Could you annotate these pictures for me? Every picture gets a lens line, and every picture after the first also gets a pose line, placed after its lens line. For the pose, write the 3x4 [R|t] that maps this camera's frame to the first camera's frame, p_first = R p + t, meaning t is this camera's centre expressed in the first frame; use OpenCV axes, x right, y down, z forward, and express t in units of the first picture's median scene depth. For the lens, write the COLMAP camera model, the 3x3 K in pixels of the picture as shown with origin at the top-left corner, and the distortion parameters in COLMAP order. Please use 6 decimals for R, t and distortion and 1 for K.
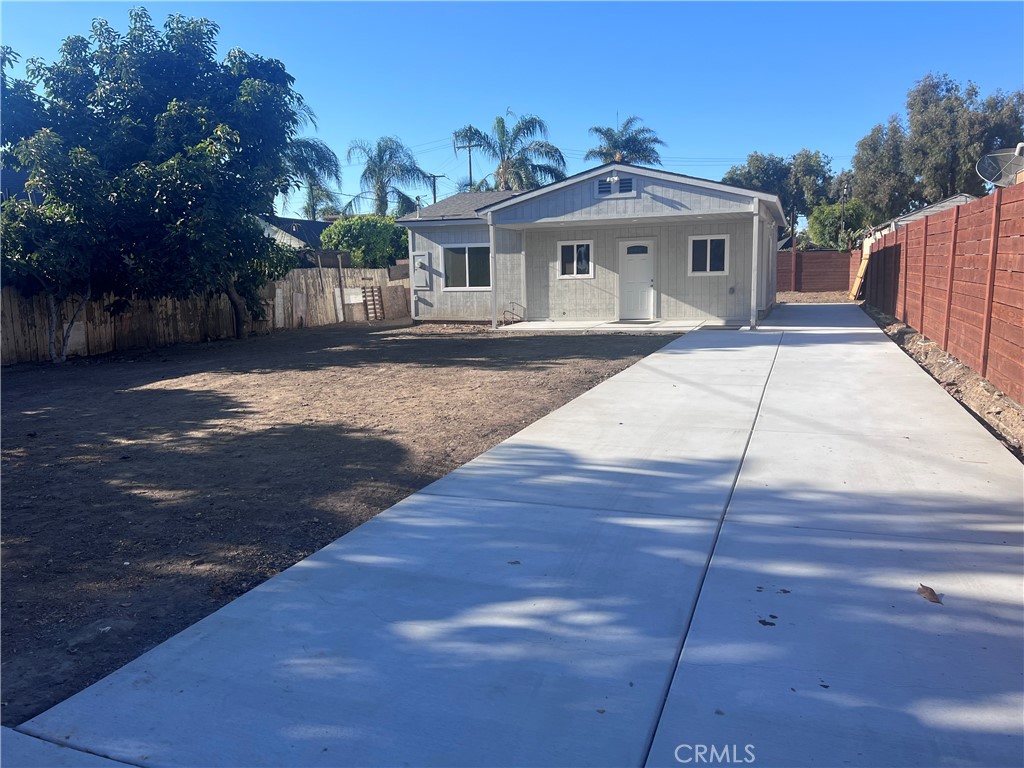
lens RADIAL K [[760.4, 0, 513.4], [0, 760.4, 392.6], [0, 0, 1]] dist [0.065916, -0.074220]
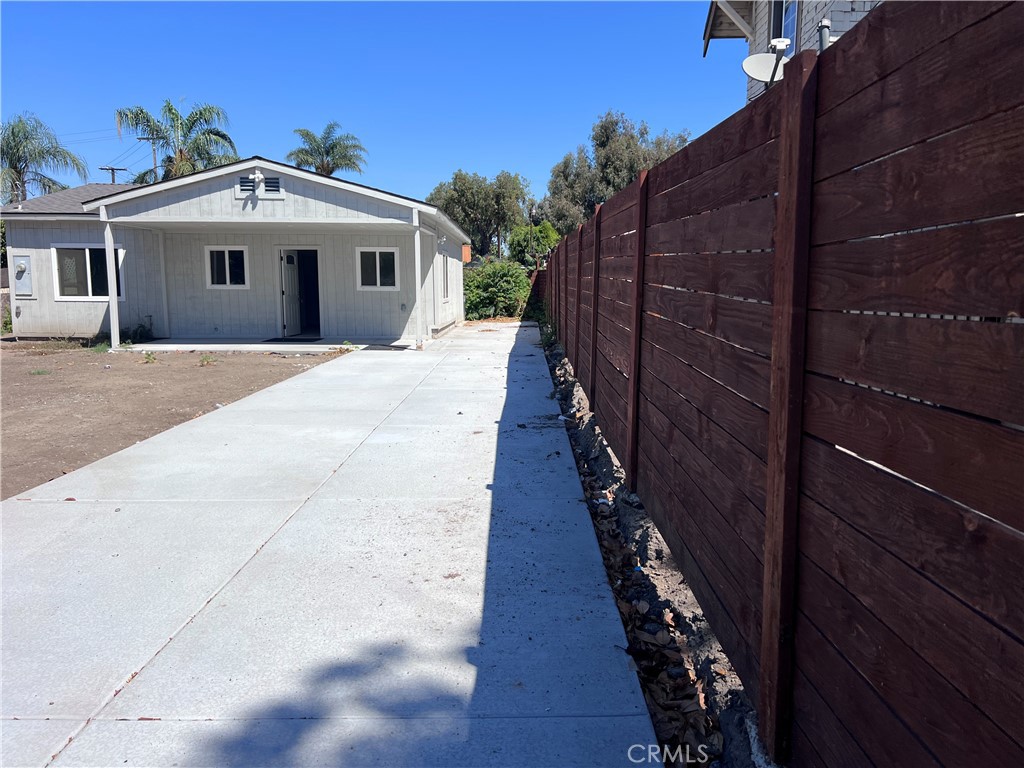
lens RADIAL K [[770.4, 0, 512.4], [0, 770.4, 378.8], [0, 0, 1]] dist [0.070248, -0.089497]
pose [[0.940018, -0.018016, 0.340650, 0.083631], [0.029978, 0.999104, -0.029882, -0.013706], [-0.339806, 0.038302, 0.939715, 0.072536]]
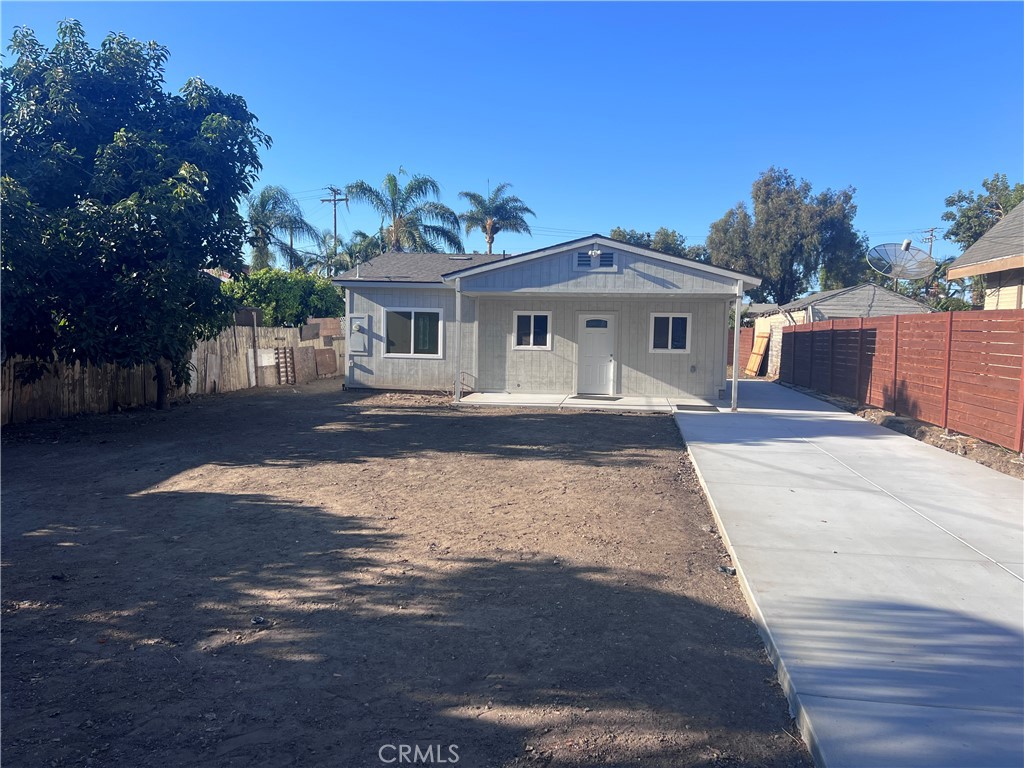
lens RADIAL K [[760.4, 0, 513.4], [0, 760.4, 392.6], [0, 0, 1]] dist [0.065916, -0.074220]
pose [[0.977402, 0.023357, 0.210094, -0.142466], [-0.007703, 0.997152, -0.075019, -0.025291], [-0.211248, 0.071705, 0.974799, 0.081327]]
